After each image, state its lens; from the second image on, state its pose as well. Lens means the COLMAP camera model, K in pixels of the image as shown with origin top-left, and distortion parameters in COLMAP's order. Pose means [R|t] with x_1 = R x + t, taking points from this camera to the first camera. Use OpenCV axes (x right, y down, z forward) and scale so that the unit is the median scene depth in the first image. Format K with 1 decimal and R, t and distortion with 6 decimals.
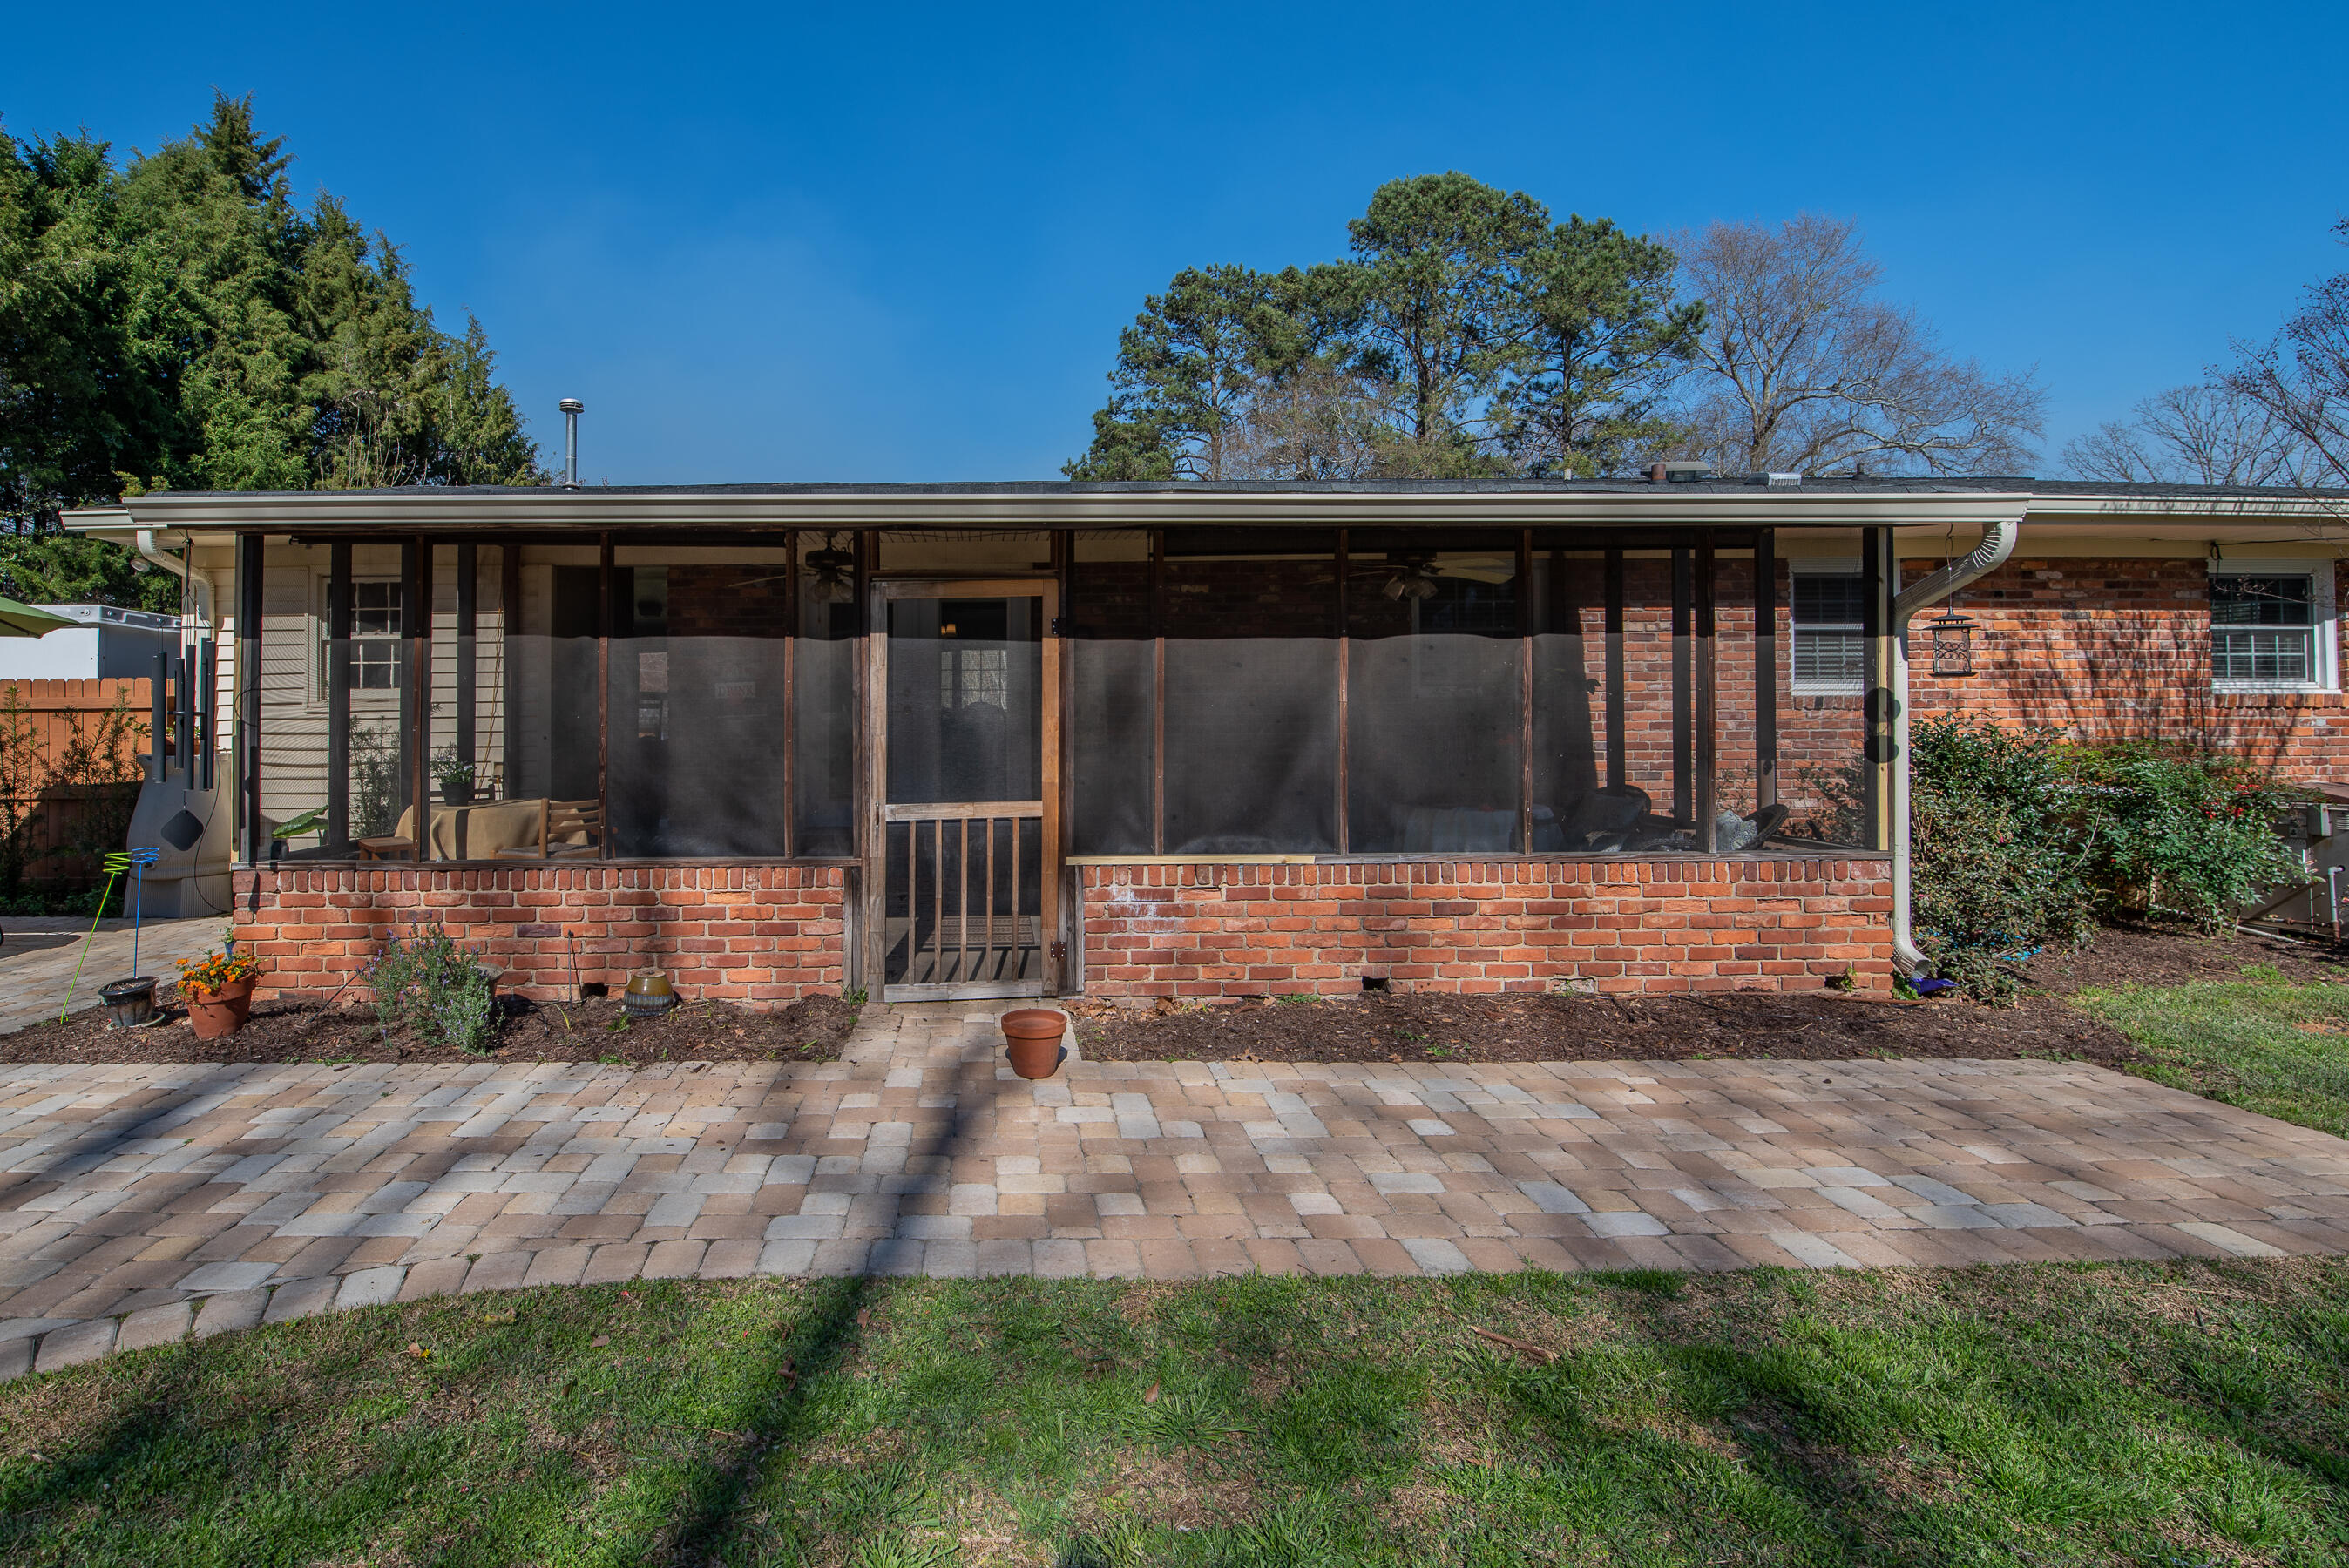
lens RADIAL K [[1023.9, 0, 1177.6], [0, 1023.9, 751.9], [0, 0, 1]] dist [0.002046, 0.000076]
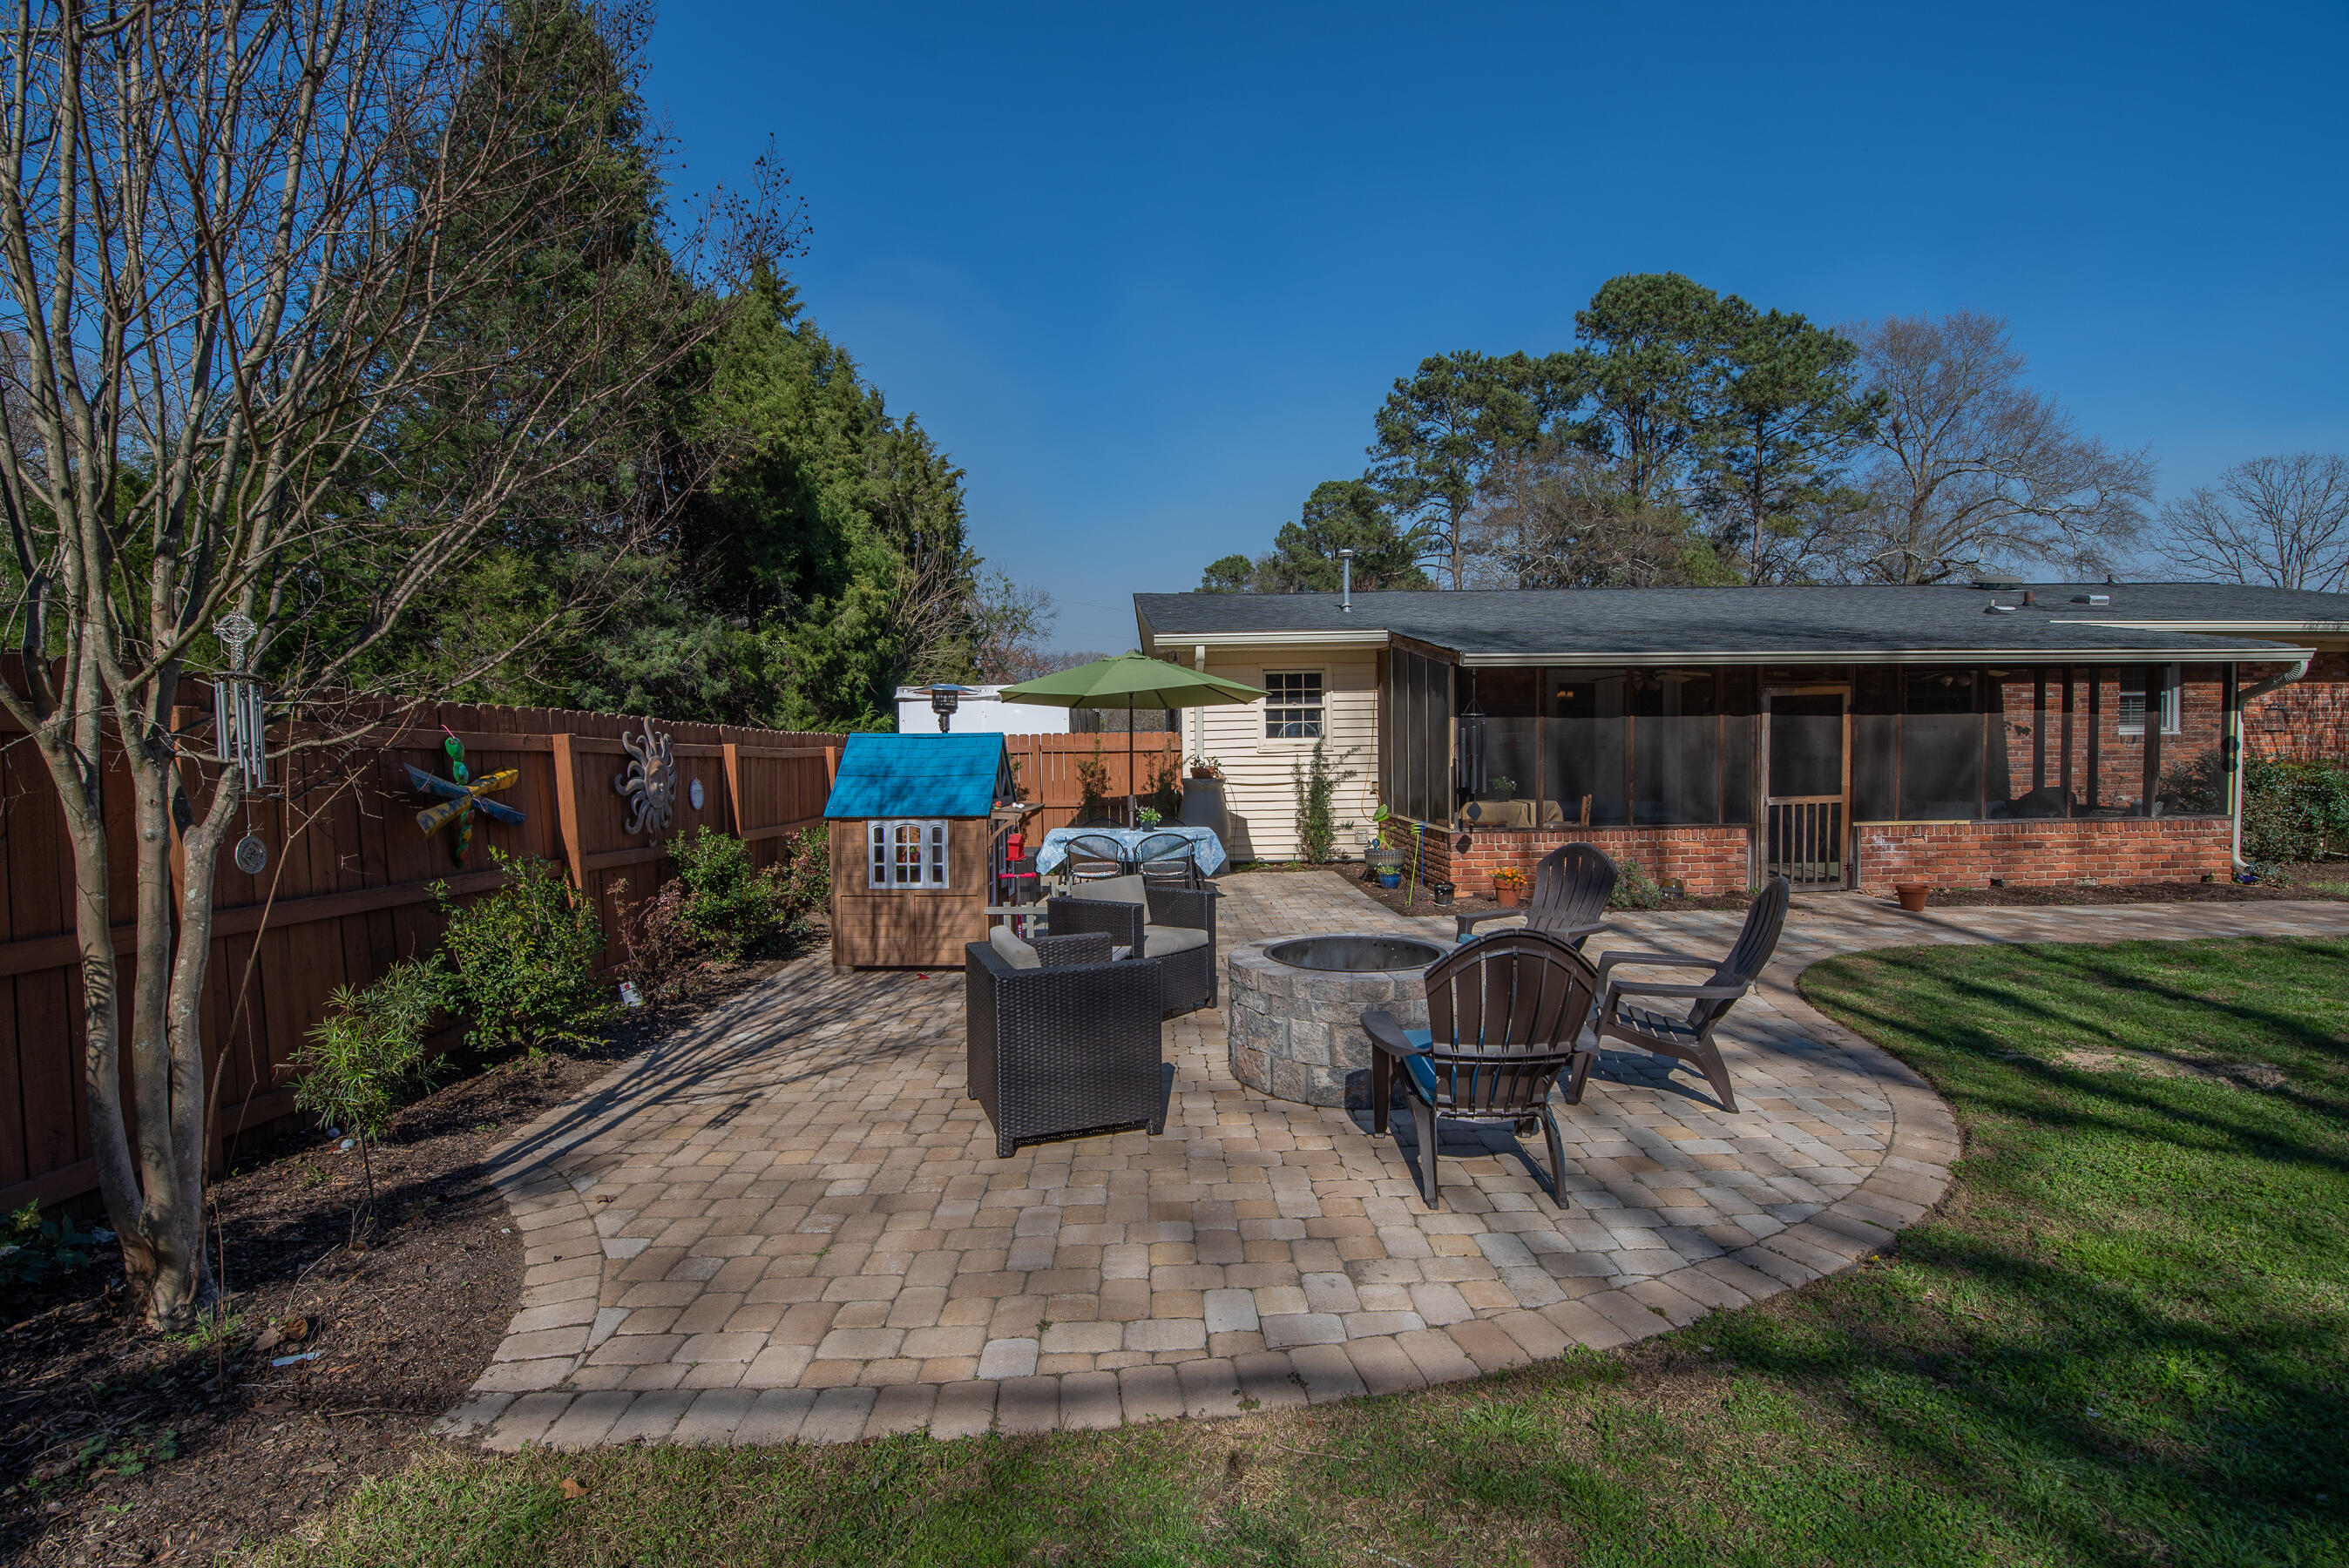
lens RADIAL K [[1062.5, 0, 1176.5], [0, 1062.5, 853.5], [0, 0, 1]] dist [-0.020589, 0.000367]
pose [[0.999870, -0.013176, 0.009310, -1.424646], [0.012483, 0.997401, 0.070966, -0.001243], [-0.010221, -0.070841, 0.997435, -1.051431]]
